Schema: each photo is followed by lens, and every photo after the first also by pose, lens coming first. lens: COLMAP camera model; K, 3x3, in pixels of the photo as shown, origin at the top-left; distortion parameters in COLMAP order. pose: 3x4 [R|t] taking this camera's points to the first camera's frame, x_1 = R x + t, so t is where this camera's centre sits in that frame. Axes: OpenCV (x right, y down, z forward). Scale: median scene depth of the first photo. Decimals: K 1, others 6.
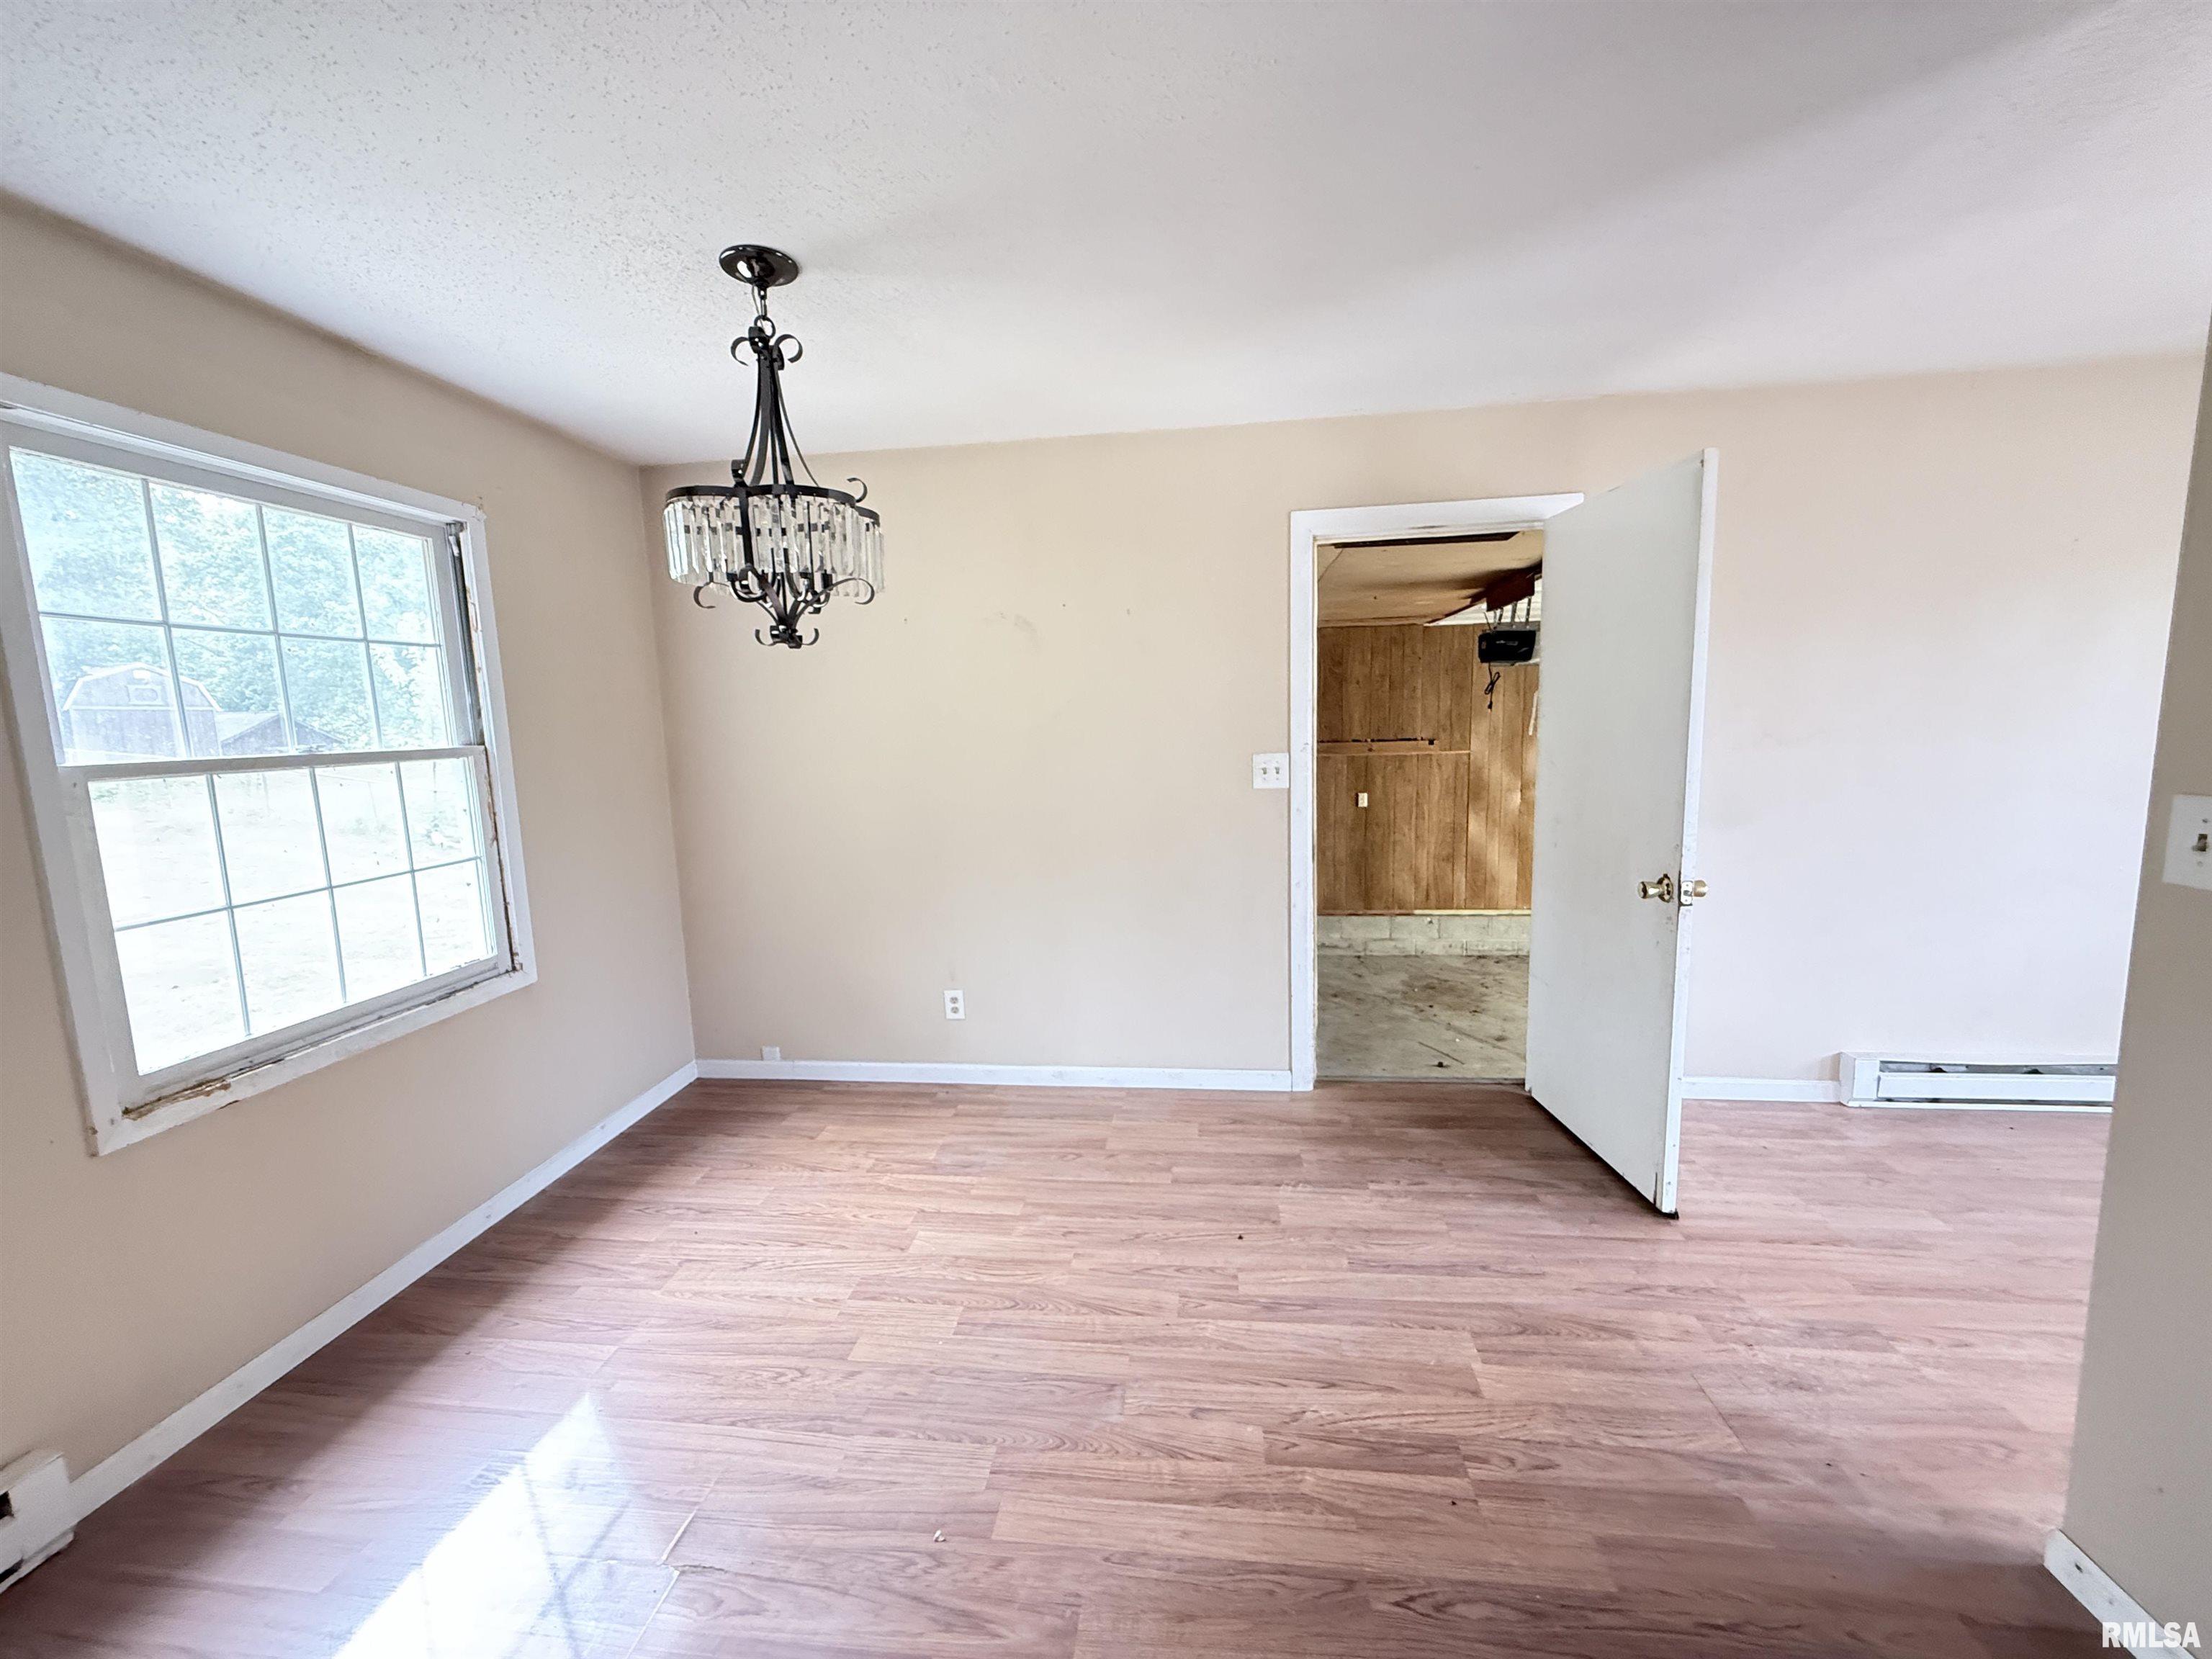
lens RADIAL K [[879.6, 0, 1104.0], [0, 879.6, 829.7], [0, 0, 1]] dist [0.001084, -0.000016]
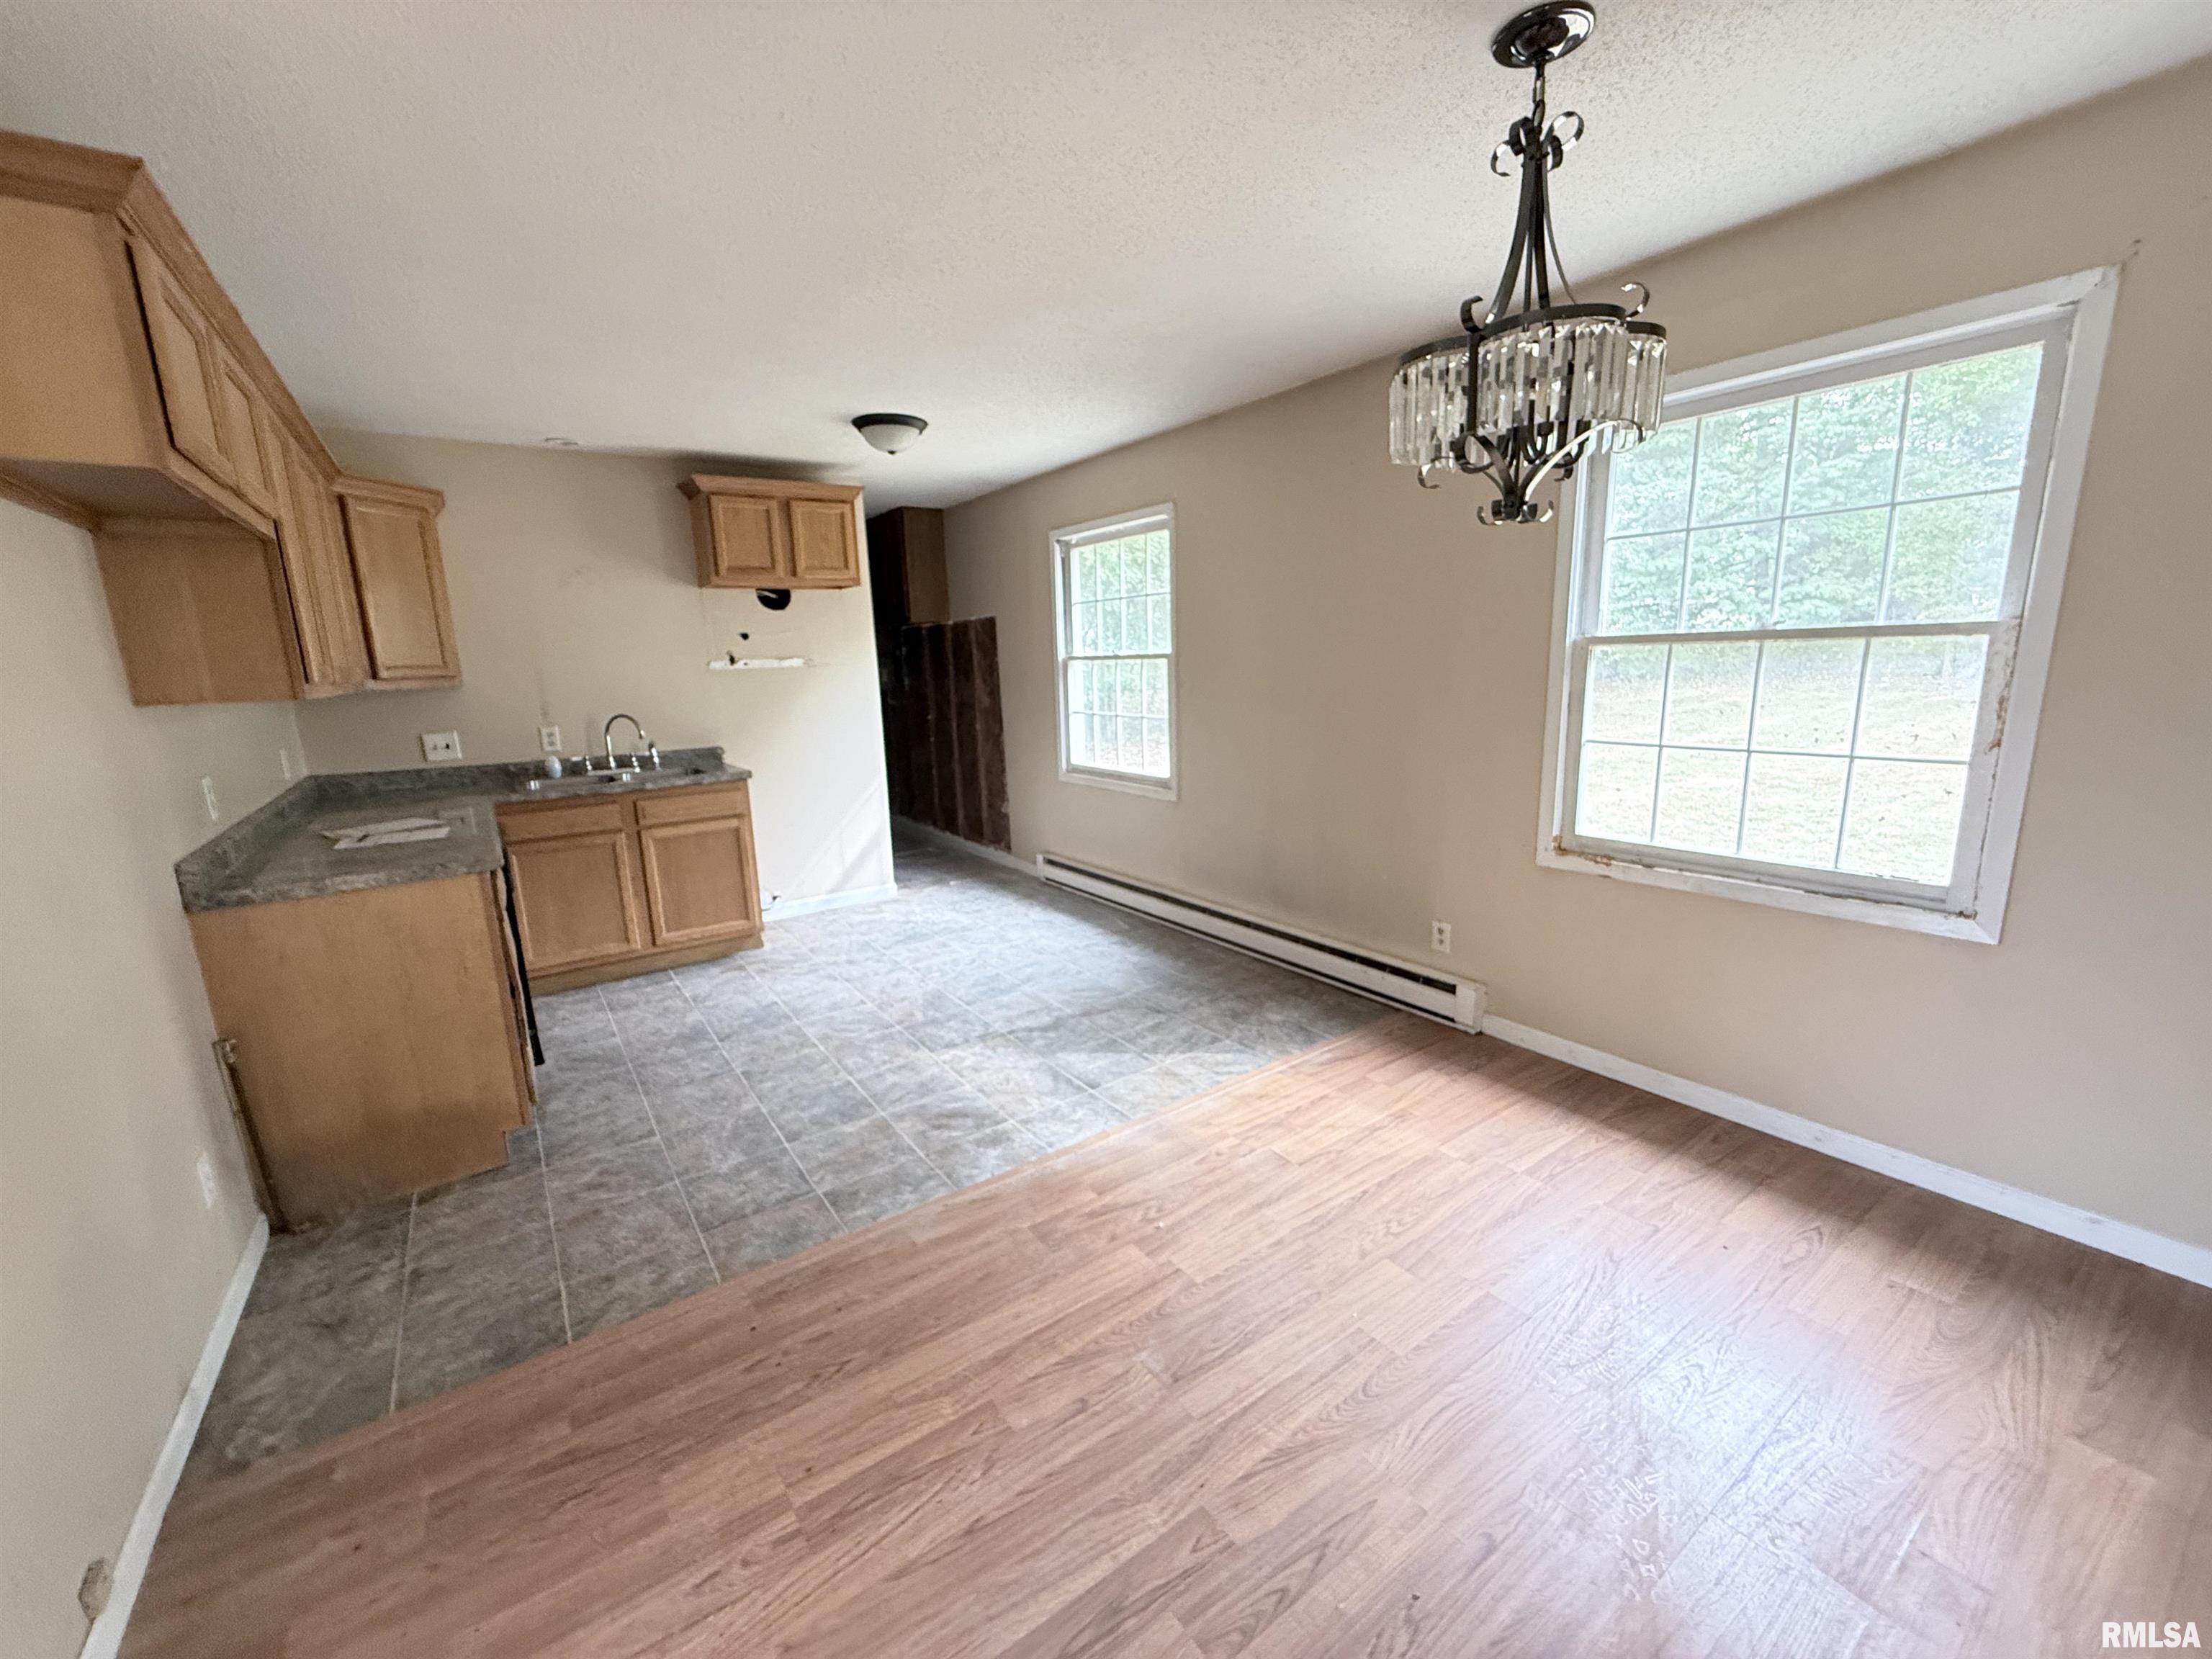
lens RADIAL K [[879.6, 0, 1093.7], [0, 879.6, 842.6], [0, 0, 1]] dist [0.001084, -0.000016]
pose [[-0.749427, 0.191883, -0.633672, 0.381413], [-0.028177, 0.946972, 0.320078, -0.126342], [0.661487, 0.257730, -0.704280, 1.013486]]
